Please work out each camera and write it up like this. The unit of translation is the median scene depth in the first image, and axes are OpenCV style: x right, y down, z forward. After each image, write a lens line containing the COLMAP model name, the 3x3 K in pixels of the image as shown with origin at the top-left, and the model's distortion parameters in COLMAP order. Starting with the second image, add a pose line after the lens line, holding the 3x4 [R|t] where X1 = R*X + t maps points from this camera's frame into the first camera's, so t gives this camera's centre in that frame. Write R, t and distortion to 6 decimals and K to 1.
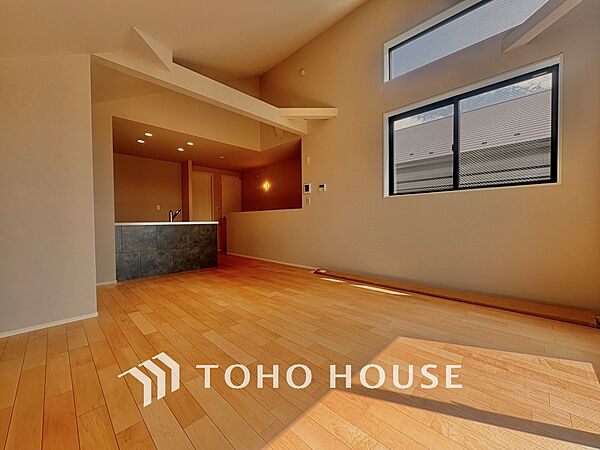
lens RADIAL K [[239.0, 0, 300.0], [0, 239.0, 225.0], [0, 0, 1]] dist [0.000740, 0.000360]
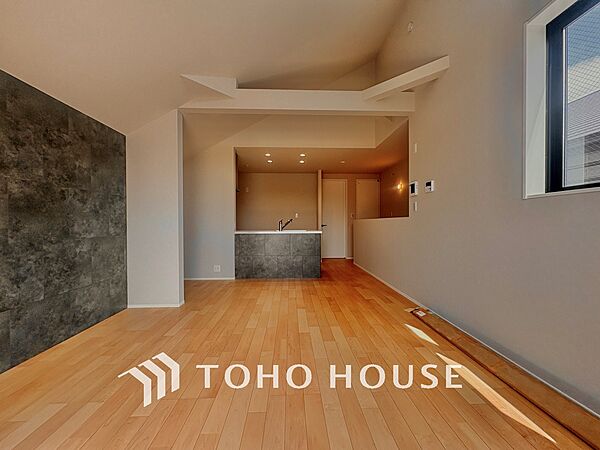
lens RADIAL K [[239.0, 0, 300.0], [0, 239.0, 225.0], [0, 0, 1]] dist [0.000740, 0.000360]
pose [[0.725292, 0.013211, -0.688315, 0.328049], [-0.017561, 0.999846, 0.000685, -0.049383], [0.688218, 0.011591, 0.725412, 0.314304]]
